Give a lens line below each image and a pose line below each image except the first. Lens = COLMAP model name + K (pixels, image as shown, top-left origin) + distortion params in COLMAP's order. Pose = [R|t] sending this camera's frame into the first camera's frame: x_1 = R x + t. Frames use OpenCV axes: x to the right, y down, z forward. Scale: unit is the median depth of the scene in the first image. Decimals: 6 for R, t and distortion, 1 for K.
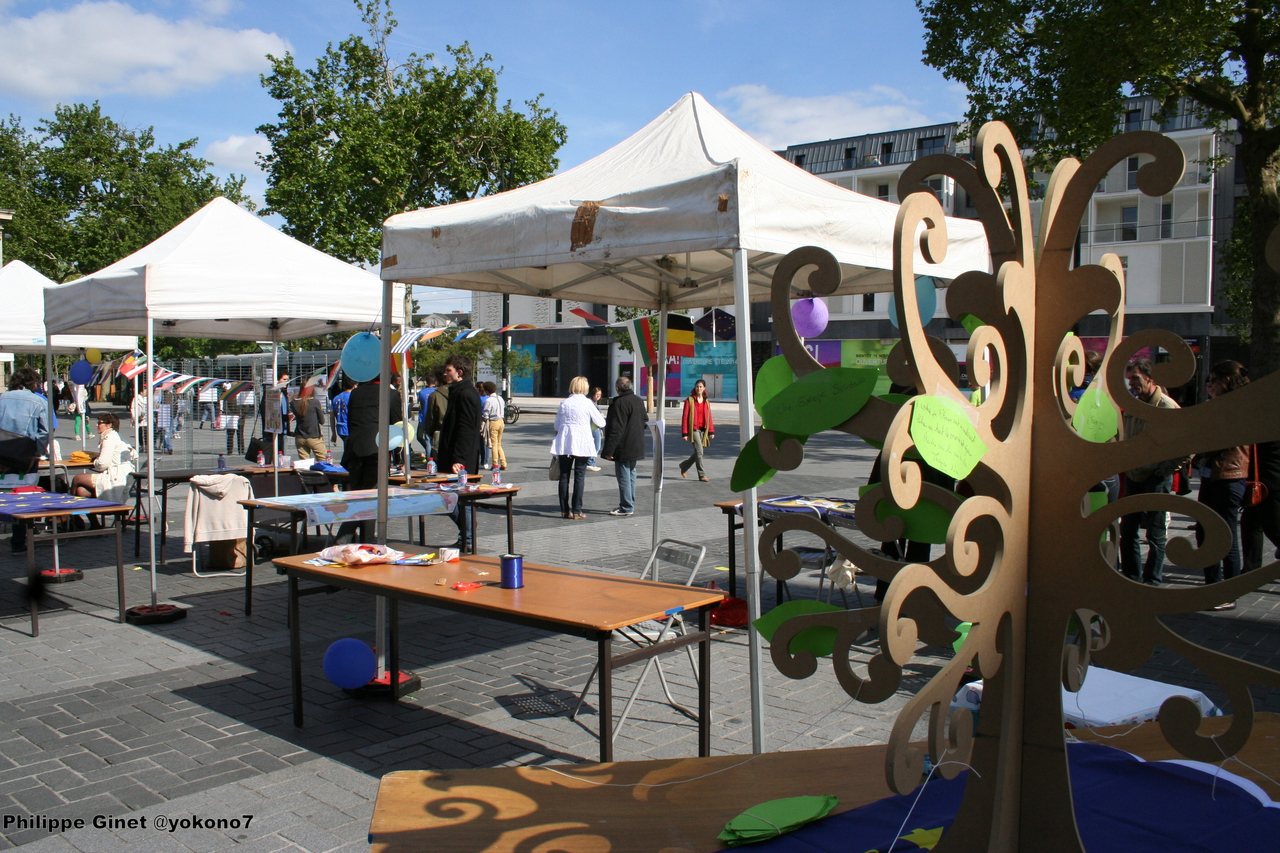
lens RADIAL K [[1130.7, 0, 638.4], [0, 1130.7, 431.9], [0, 0, 1]] dist [-0.017878, 0.002180]
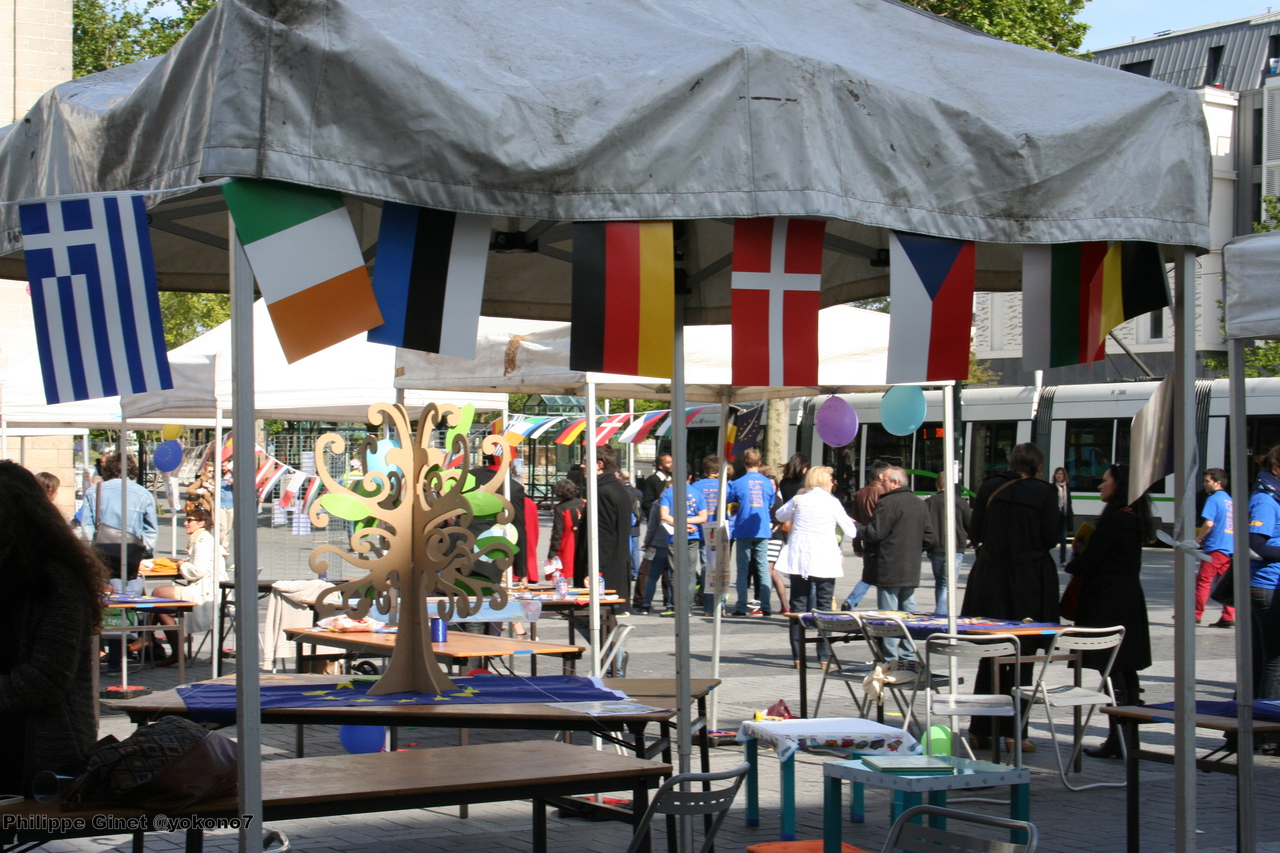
lens RADIAL K [[2447.0, 0, 641.0], [0, 2447.0, 426.2], [0, 0, 1]] dist [0.233207, 0.000000]
pose [[0.959264, 0.004474, -0.282475, 0.419480], [-0.020841, 0.998271, -0.054966, 0.019509], [0.281741, 0.058614, 0.957699, -0.758194]]
